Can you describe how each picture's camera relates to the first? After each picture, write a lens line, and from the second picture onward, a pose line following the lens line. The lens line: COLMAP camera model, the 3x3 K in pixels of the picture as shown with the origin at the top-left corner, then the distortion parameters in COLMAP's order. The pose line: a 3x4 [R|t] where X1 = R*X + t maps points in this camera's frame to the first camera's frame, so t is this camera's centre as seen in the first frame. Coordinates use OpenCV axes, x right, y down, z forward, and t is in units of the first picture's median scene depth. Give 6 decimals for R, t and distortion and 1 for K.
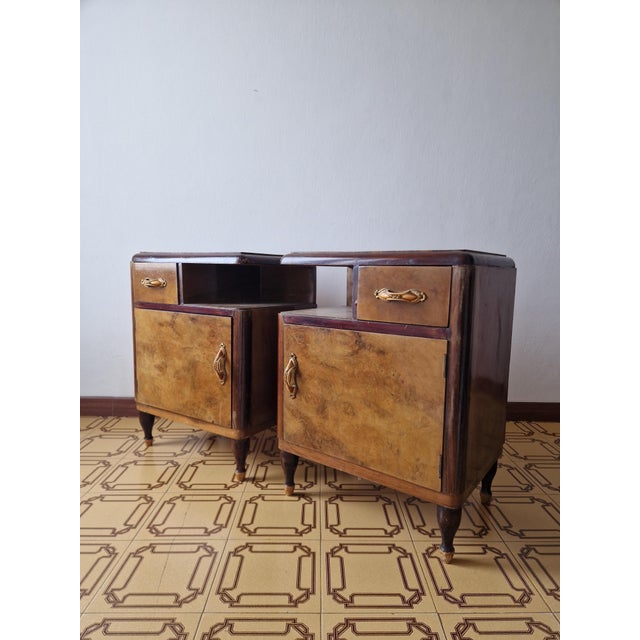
lens RADIAL K [[442.4, 0, 320.0], [0, 442.4, 320.0], [0, 0, 1]] dist [0.013339, -0.001053]
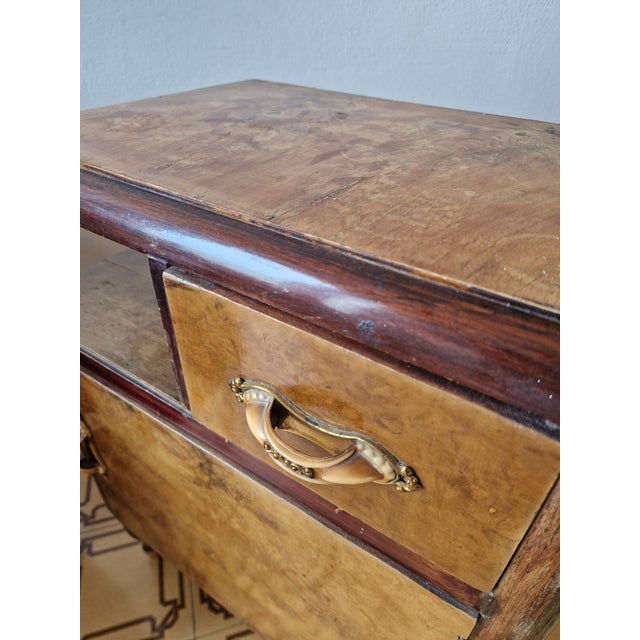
lens RADIAL K [[442.4, 0, 320.0], [0, 442.4, 320.0], [0, 0, 1]] dist [0.013339, -0.001053]
pose [[0.998335, -0.026672, 0.051143, 0.134465], [-0.002119, 0.869105, 0.494623, -0.186306], [-0.057641, -0.493908, 0.867601, 0.639939]]
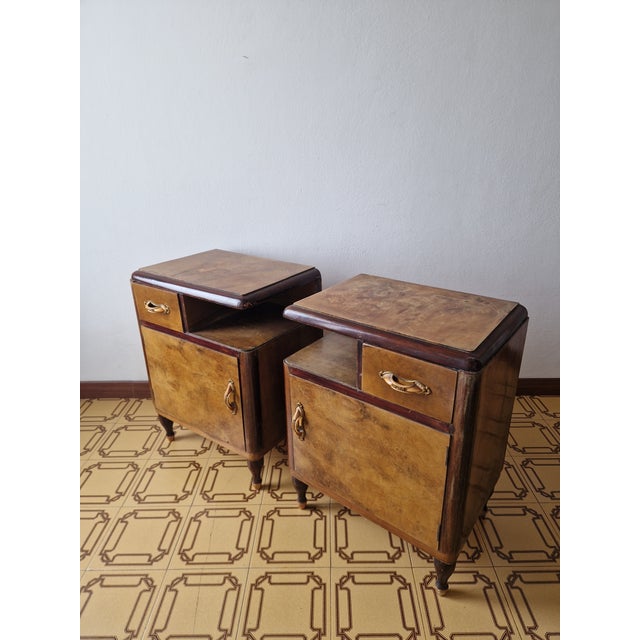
lens RADIAL K [[439.5, 0, 320.0], [0, 439.5, 320.0], [0, 0, 1]] dist [0.003041, -0.000041]
pose [[0.999283, -0.022592, -0.030375, 0.019658], [0.029778, 0.964536, 0.262265, -0.357649], [0.023373, -0.262981, 0.964518, 0.069320]]
